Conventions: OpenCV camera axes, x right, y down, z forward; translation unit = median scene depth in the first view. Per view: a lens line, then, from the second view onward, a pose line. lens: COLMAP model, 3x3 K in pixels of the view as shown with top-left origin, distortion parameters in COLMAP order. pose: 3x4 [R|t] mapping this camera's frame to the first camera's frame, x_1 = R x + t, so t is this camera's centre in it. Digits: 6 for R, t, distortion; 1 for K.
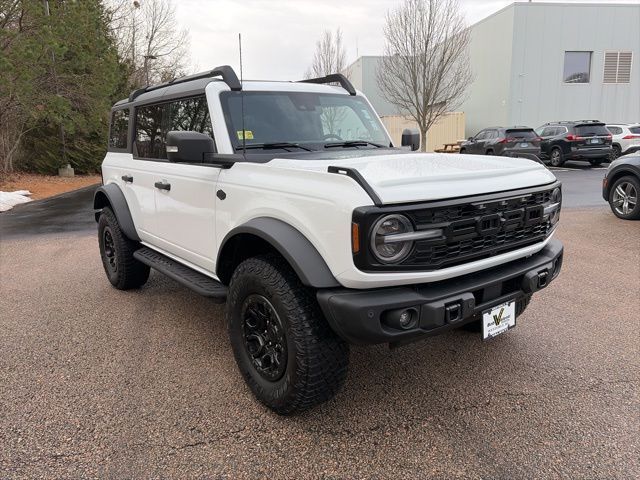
lens RADIAL K [[495.6, 0, 320.0], [0, 495.6, 240.0], [0, 0, 1]] dist [0.008631, -0.006723]
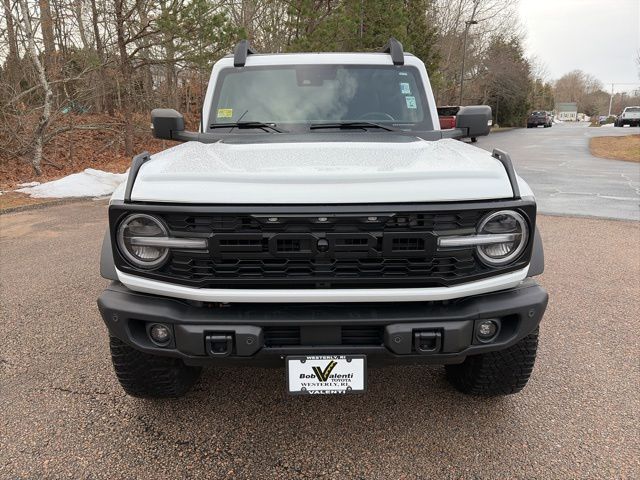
lens RADIAL K [[495.6, 0, 320.0], [0, 495.6, 240.0], [0, 0, 1]] dist [0.008631, -0.006723]
pose [[0.790900, 0.170049, -0.587844, 0.765044], [-0.132920, 0.985418, 0.106224, -0.117318], [0.597336, -0.005877, 0.801970, 0.406424]]
